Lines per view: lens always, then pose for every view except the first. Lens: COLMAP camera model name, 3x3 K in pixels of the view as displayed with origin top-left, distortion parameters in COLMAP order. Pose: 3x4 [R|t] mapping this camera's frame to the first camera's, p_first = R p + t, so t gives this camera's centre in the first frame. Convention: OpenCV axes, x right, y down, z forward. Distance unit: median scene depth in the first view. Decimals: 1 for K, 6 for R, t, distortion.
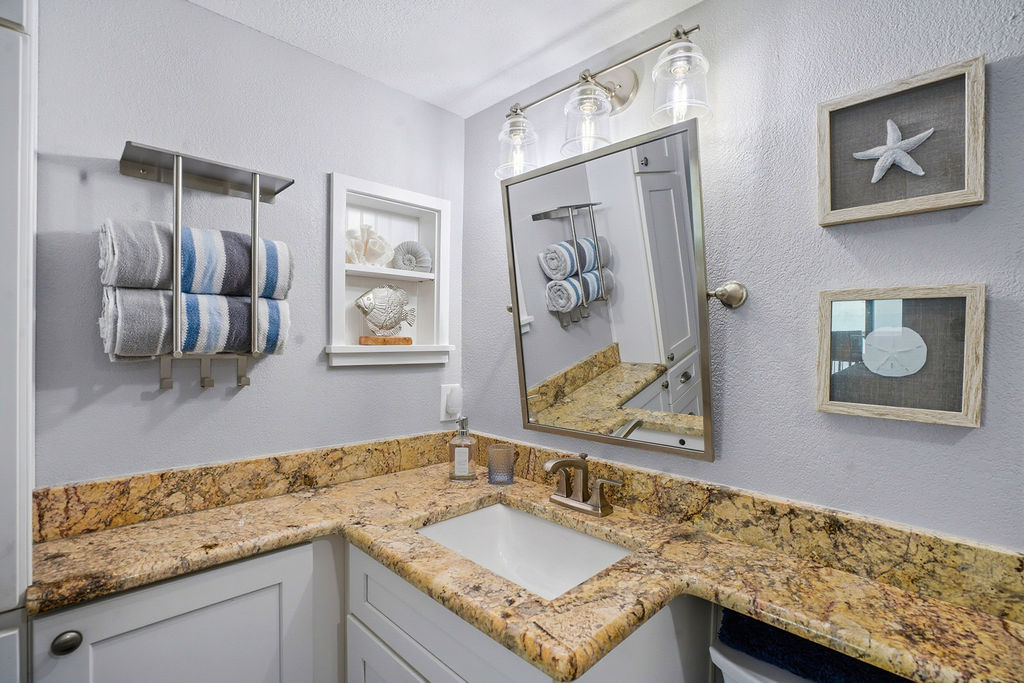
lens RADIAL K [[476.6, 0, 511.4], [0, 476.6, 350.5], [0, 0, 1]] dist [-0.064068, 0.026840]
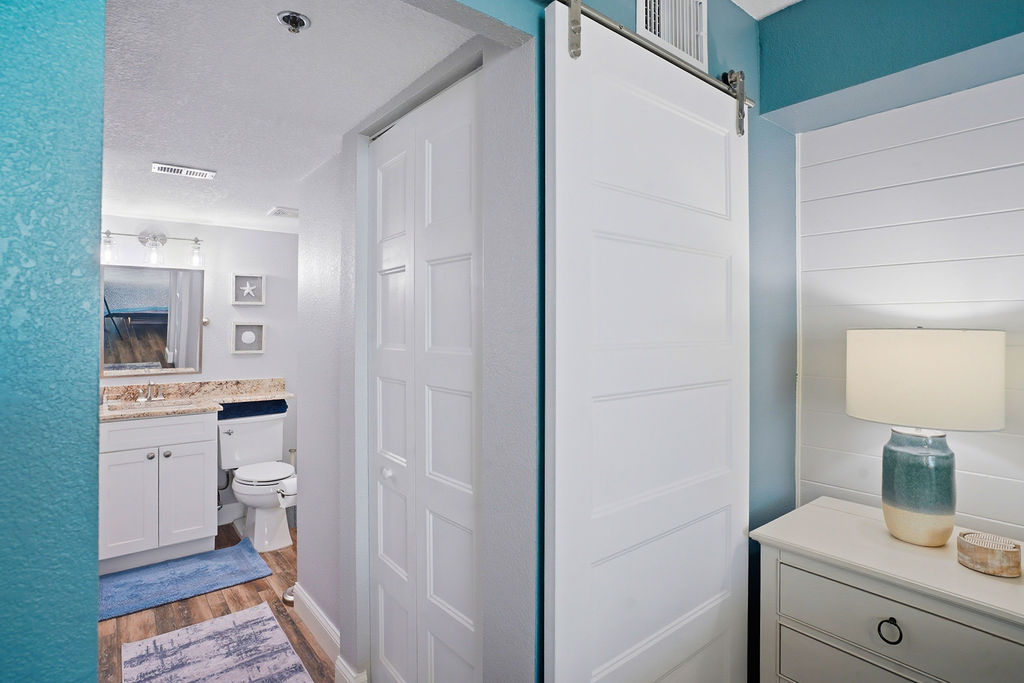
lens RADIAL K [[500.0, 0, 488.3], [0, 500.0, 323.7], [0, 0, 1]] dist [-0.019433, 0.000013]
pose [[0.120216, -0.010016, 0.992697, -2.806162], [0.013466, 0.999874, 0.008458, -0.108407], [-0.992656, 0.012351, 0.120336, -1.404591]]
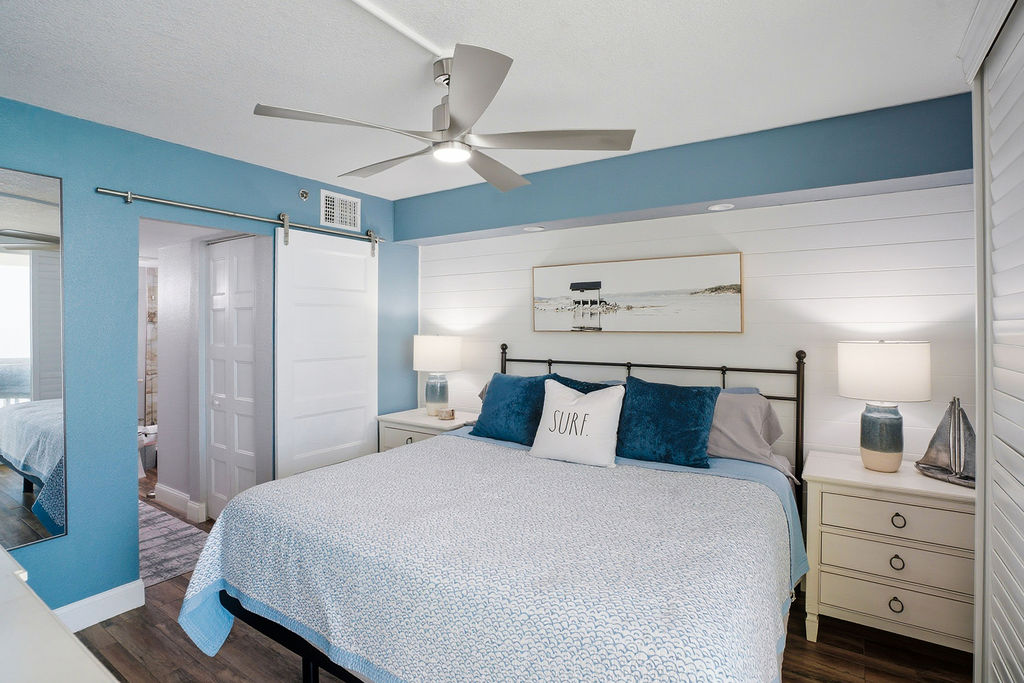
lens RADIAL K [[516.2, 0, 514.1], [0, 516.2, 322.1], [0, 0, 1]] dist [-0.074483, 0.038876]
pose [[-0.213945, -0.010635, 0.976788, -5.416949], [0.009220, 0.999874, 0.012906, -0.220863], [-0.976802, 0.011767, -0.213820, -2.262372]]
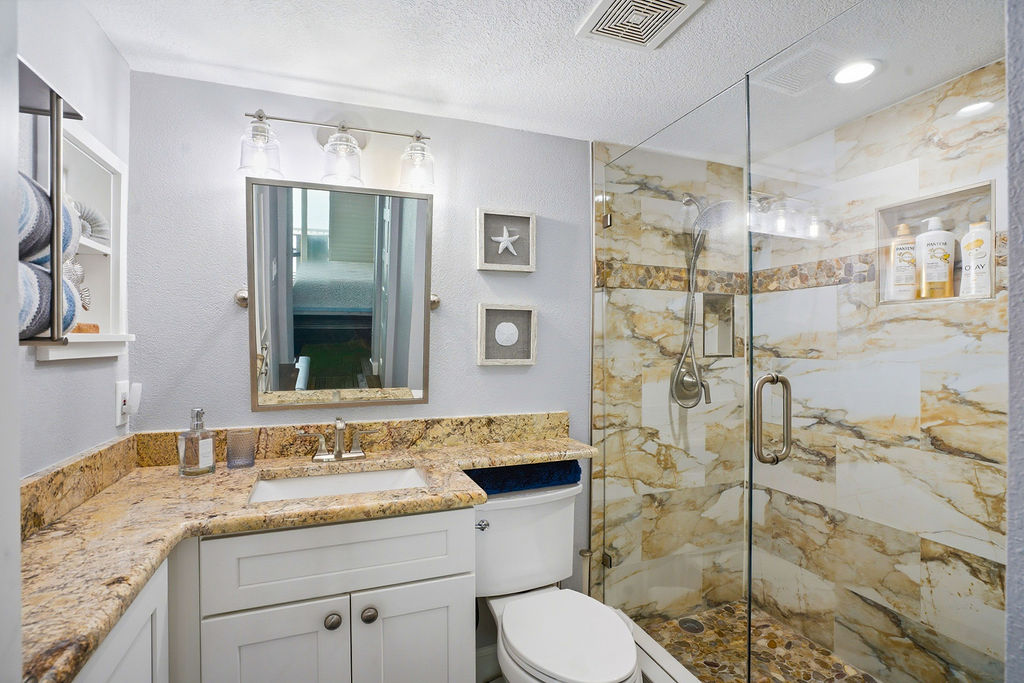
lens RADIAL K [[493.6, 0, 518.7], [0, 493.6, 343.5], [0, 0, 1]] dist [-0.066998, 0.032244]
pose [[0.396542, -0.017483, 0.917850, -1.056102], [0.024434, 0.999665, 0.008486, 0.023685], [-0.917691, 0.019062, 0.396837, 0.032459]]
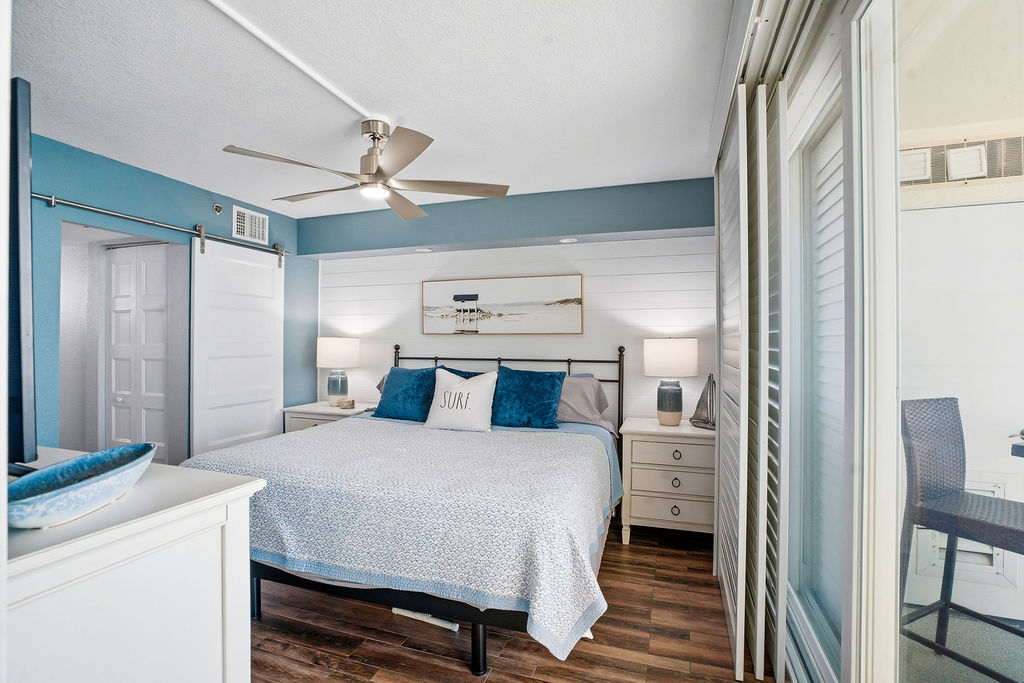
lens RADIAL K [[488.3, 0, 514.2], [0, 488.3, 339.3], [0, 0, 1]] dist [-0.058215, 0.031110]
pose [[-0.459595, -0.013863, 0.888020, -6.038620], [0.000446, 0.999874, 0.015840, -0.117827], [-0.888129, 0.007676, -0.459531, -1.912328]]
